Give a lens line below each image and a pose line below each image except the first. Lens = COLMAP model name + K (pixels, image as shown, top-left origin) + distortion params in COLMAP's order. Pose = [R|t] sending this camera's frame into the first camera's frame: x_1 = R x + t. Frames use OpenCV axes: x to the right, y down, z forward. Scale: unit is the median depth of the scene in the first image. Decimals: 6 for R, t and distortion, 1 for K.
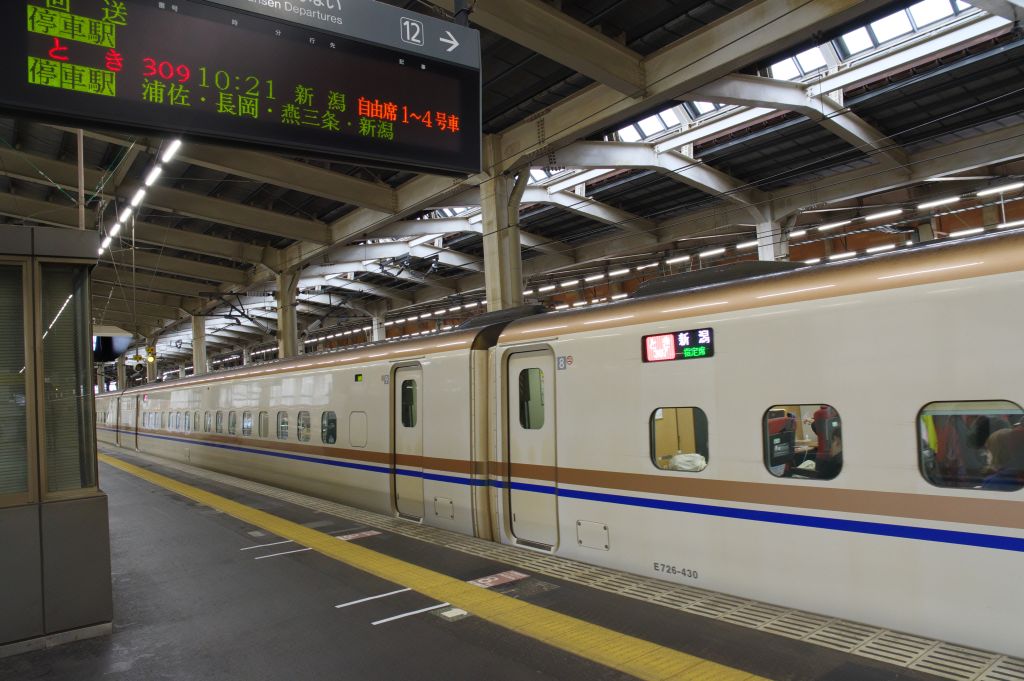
lens RADIAL K [[720.3, 0, 512.0], [0, 720.3, 340.5], [0, 0, 1]] dist [-0.107333, 0.072809]
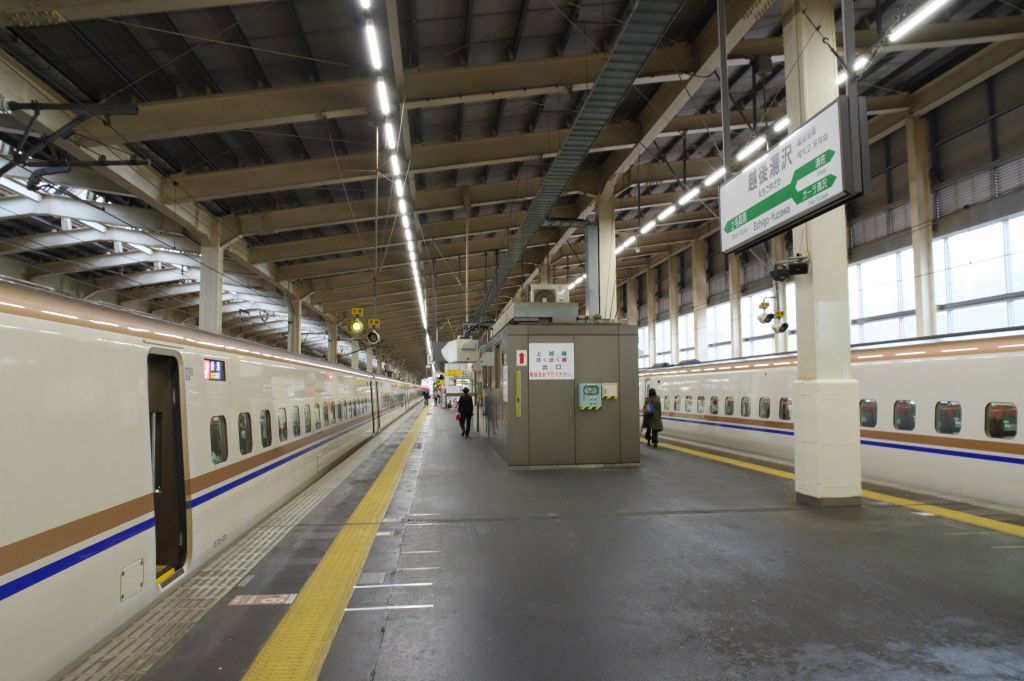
lens RADIAL K [[720.3, 0, 512.0], [0, 720.3, 340.5], [0, 0, 1]] dist [-0.107333, 0.072809]
pose [[-0.853780, 0.100175, 0.510906, -0.794696], [0.028622, 0.988862, -0.146059, 0.140853], [-0.519847, -0.110079, -0.847138, 1.632190]]
